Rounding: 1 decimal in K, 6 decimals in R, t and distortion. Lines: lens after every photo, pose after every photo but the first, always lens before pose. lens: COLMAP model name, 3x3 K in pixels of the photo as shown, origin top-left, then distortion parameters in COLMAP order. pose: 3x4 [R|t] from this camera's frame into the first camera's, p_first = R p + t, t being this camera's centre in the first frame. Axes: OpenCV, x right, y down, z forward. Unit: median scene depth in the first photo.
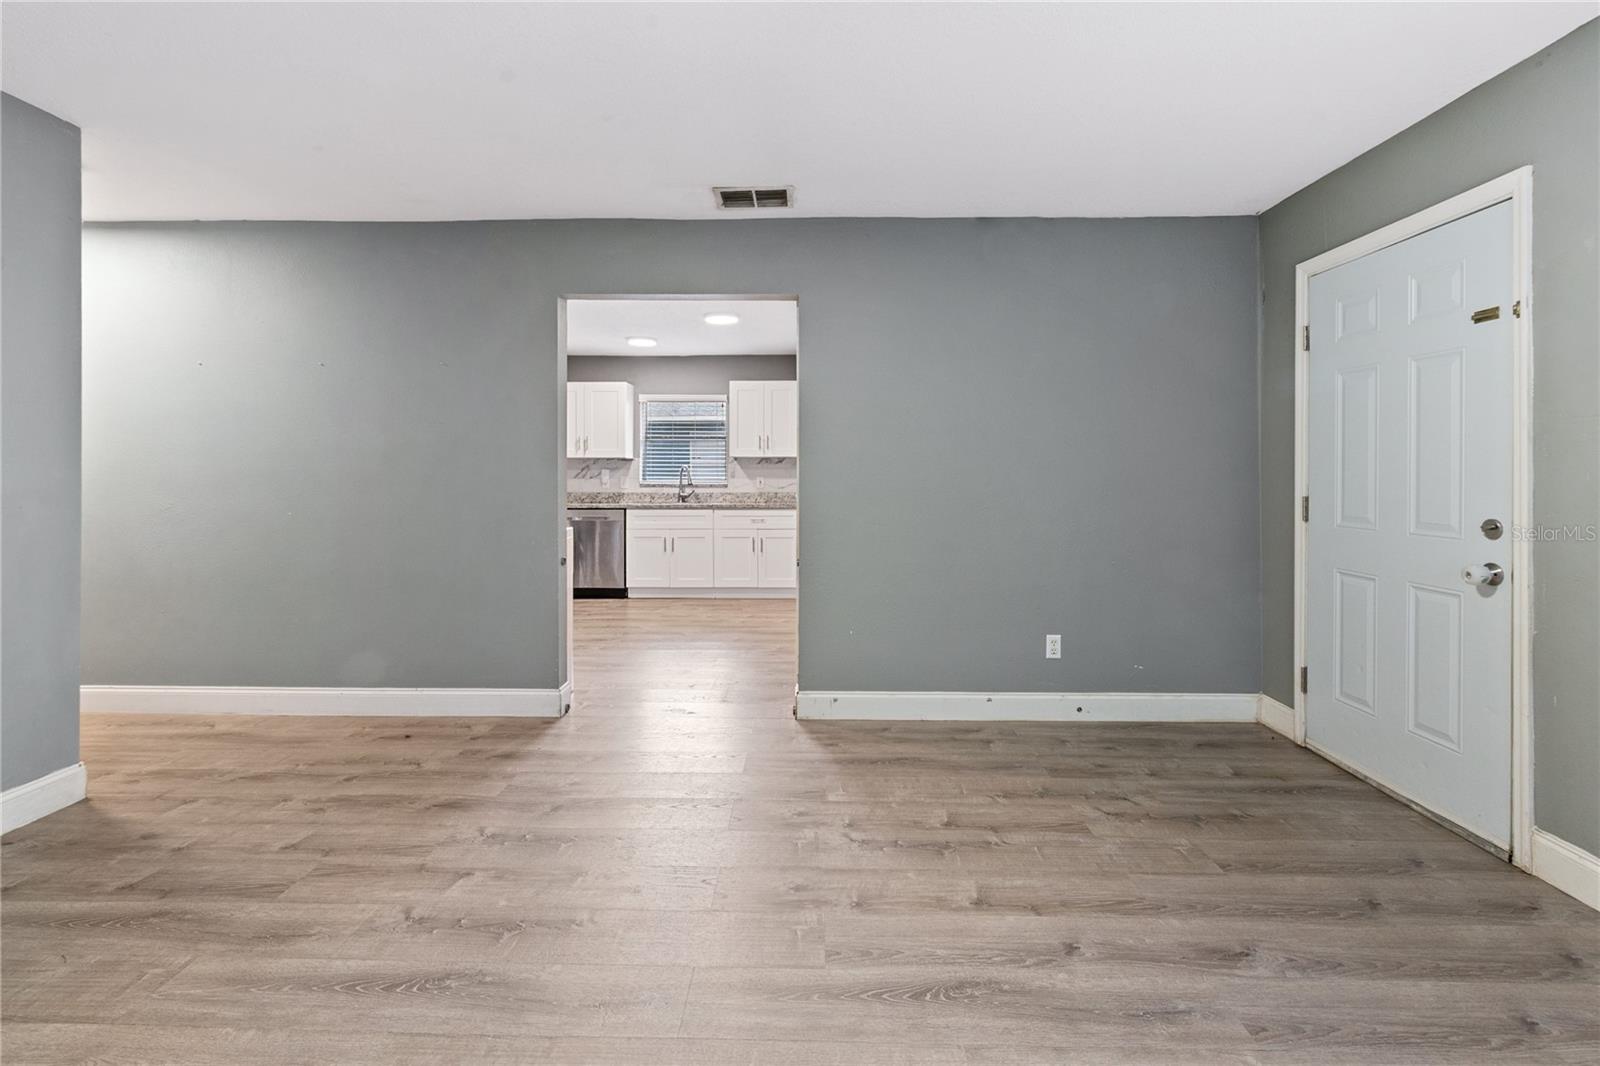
lens RADIAL K [[723.4, 0, 781.7], [0, 723.4, 474.2], [0, 0, 1]] dist [0.007143, -0.003086]
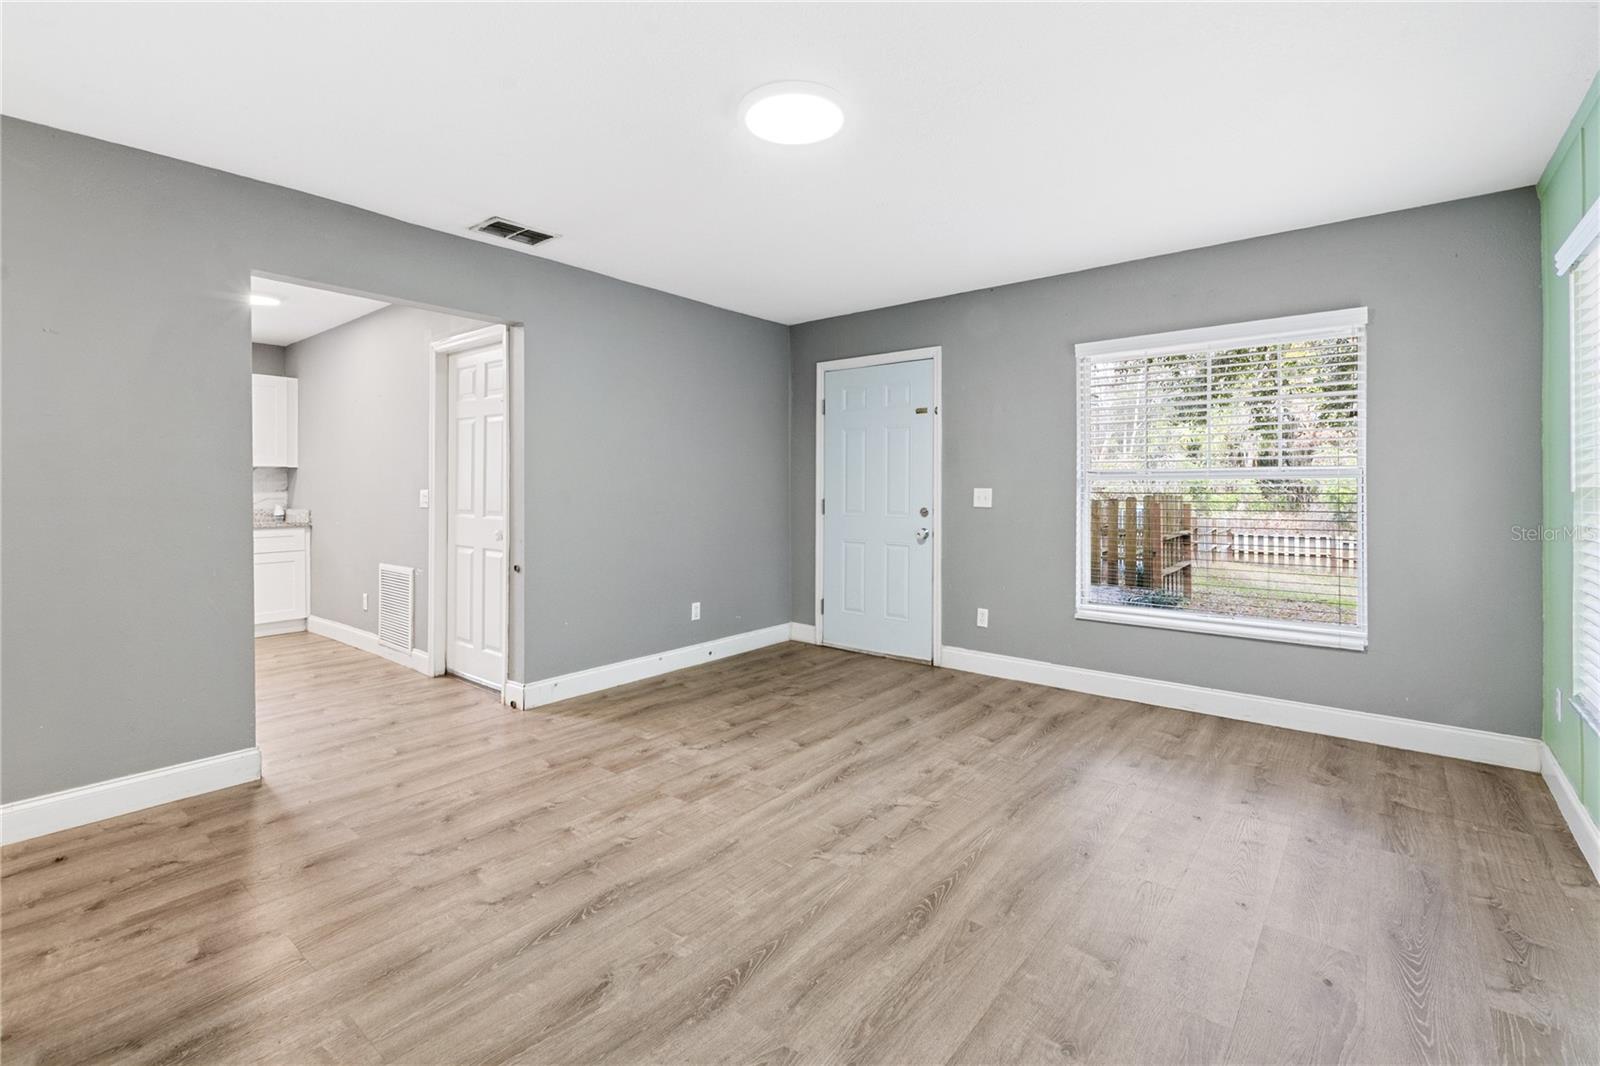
lens RADIAL K [[723.4, 0, 815.6], [0, 723.4, 485.8], [0, 0, 1]] dist [0.007143, -0.003086]
pose [[0.599568, 0.000350, 0.800324, -0.833530], [0.001219, 0.999998, -0.001351, 0.001437], [-0.800323, 0.001785, 0.599567, -0.012870]]
